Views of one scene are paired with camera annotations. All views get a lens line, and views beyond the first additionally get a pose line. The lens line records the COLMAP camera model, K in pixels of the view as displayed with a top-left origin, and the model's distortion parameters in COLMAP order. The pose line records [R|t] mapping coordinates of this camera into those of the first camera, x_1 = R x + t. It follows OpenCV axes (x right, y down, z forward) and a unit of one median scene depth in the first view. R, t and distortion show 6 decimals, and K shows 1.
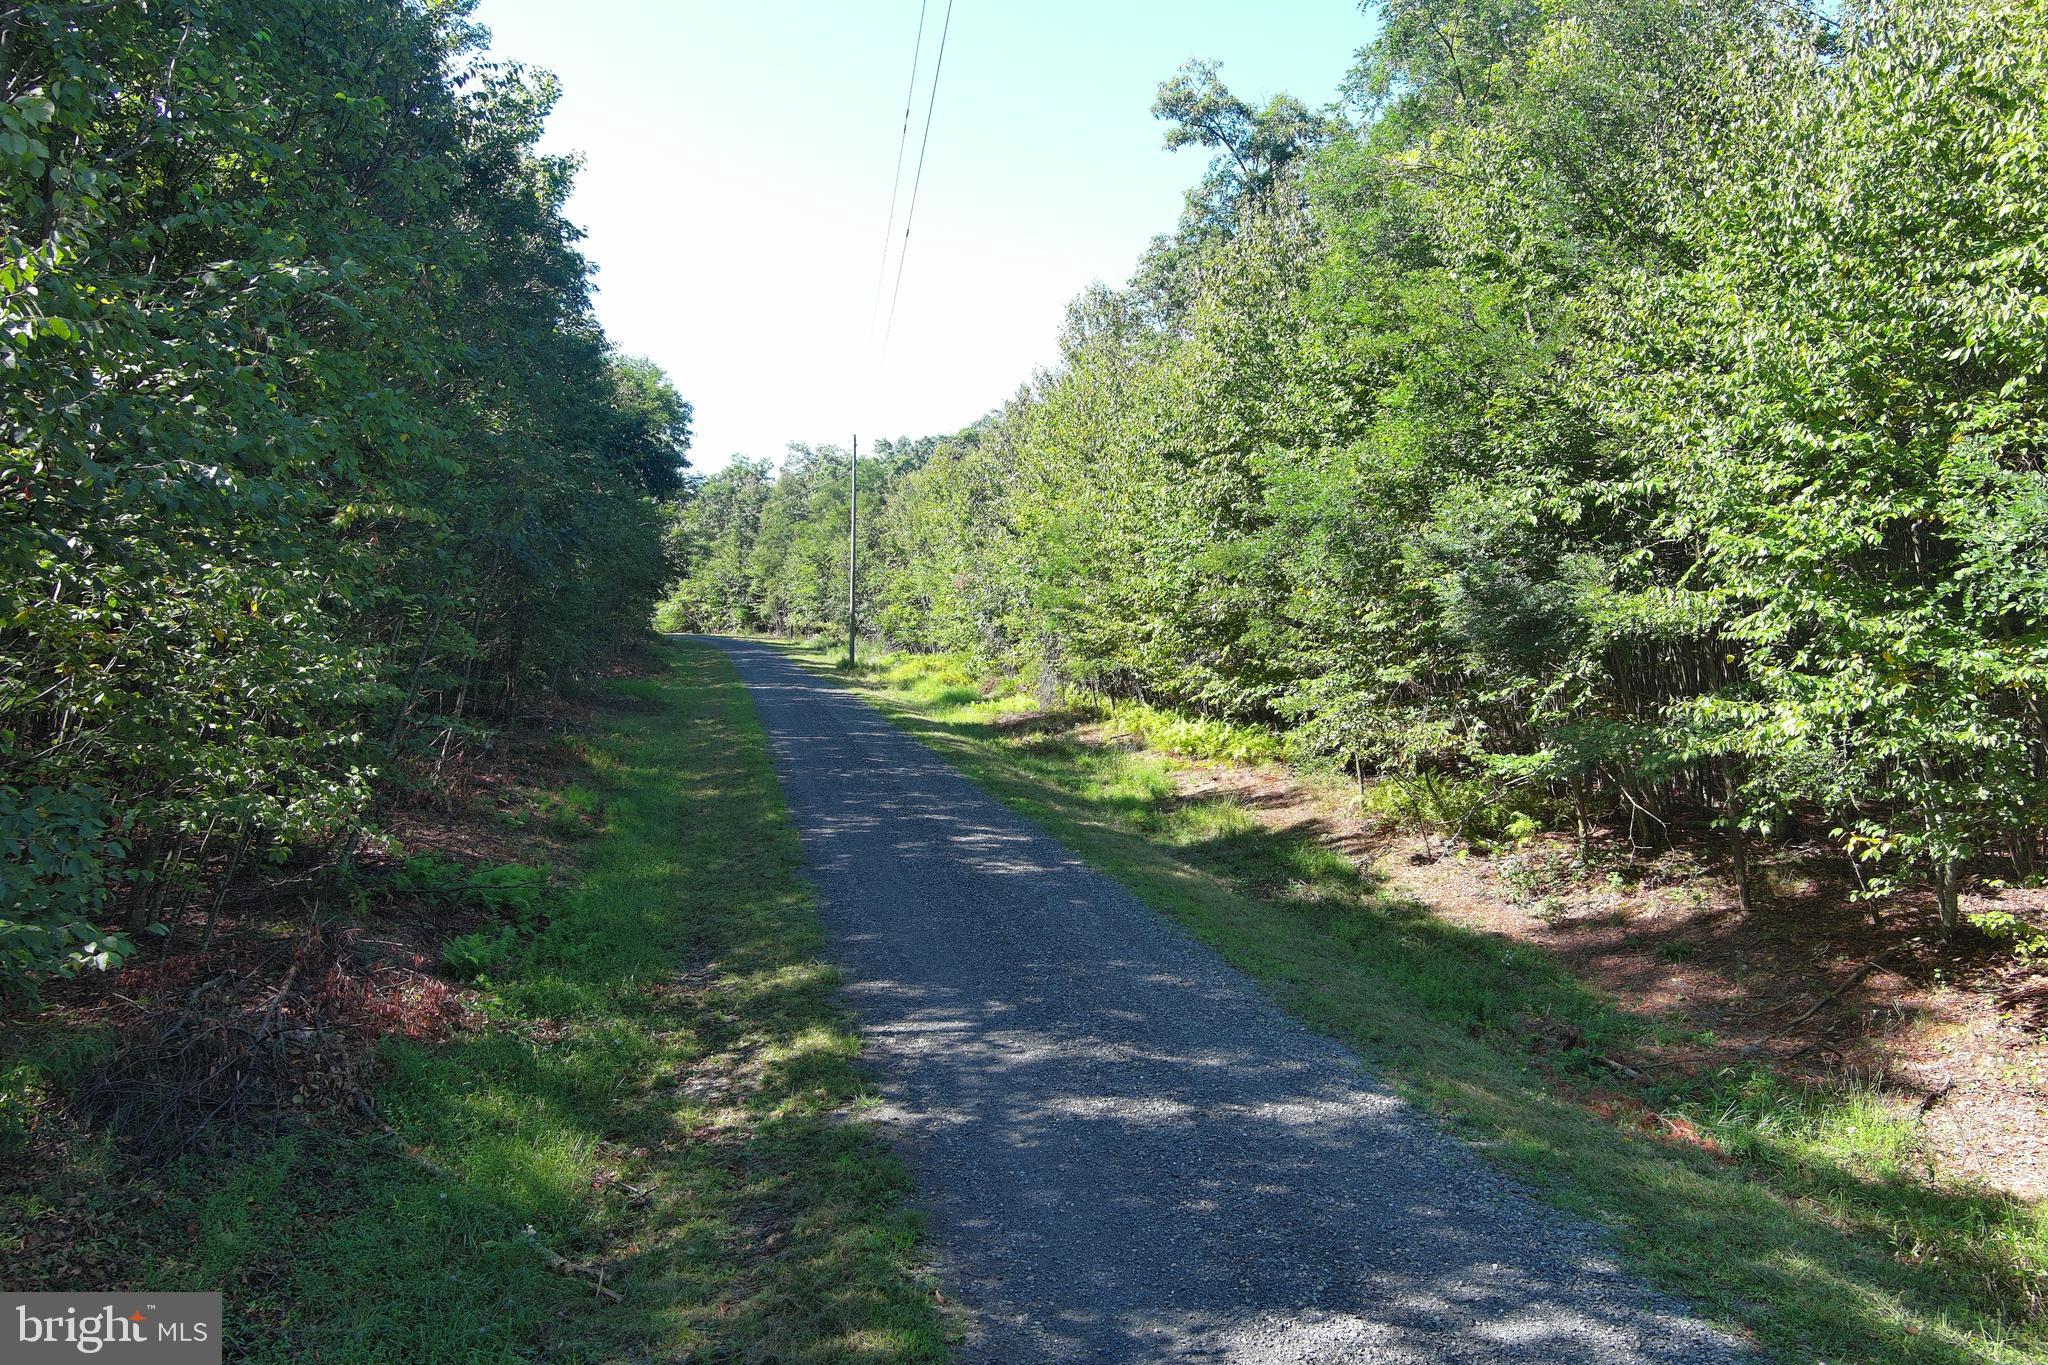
lens RADIAL K [[1606.9, 0, 1018.9], [0, 1606.9, 681.9], [0, 0, 1]] dist [0.011768, 0.005411]
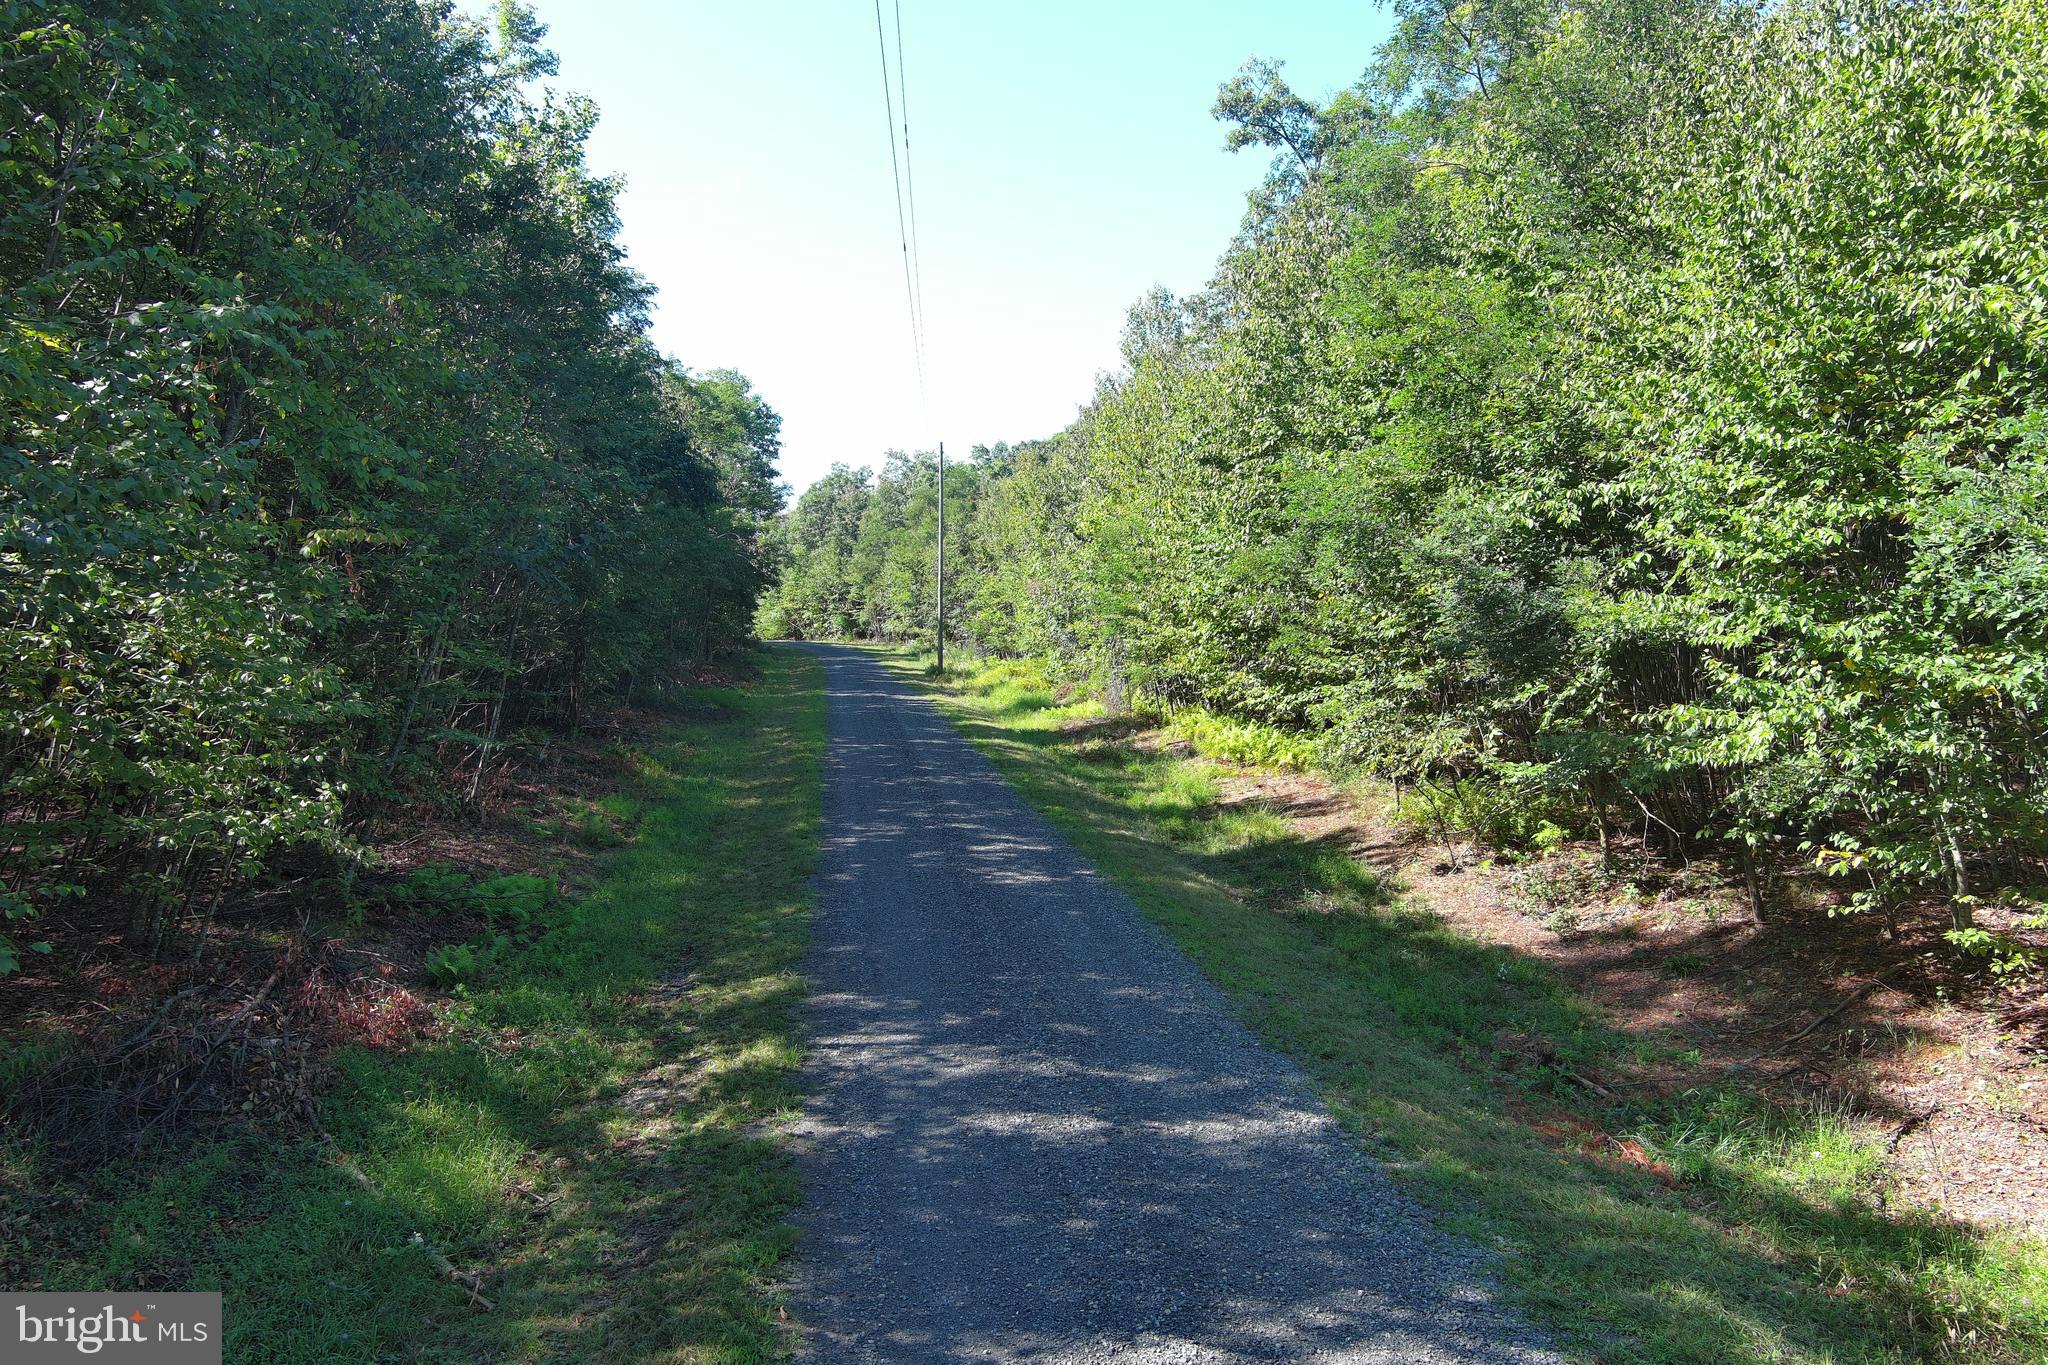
lens RADIAL K [[1606.9, 0, 1019.2], [0, 1606.9, 680.8], [0, 0, 1]] dist [0.011768, 0.005411]
pose [[0.997194, -0.008172, -0.074416, 0.100006], [0.007975, 0.999964, -0.002941, -0.005445], [0.074437, 0.002339, 0.997223, 0.002978]]
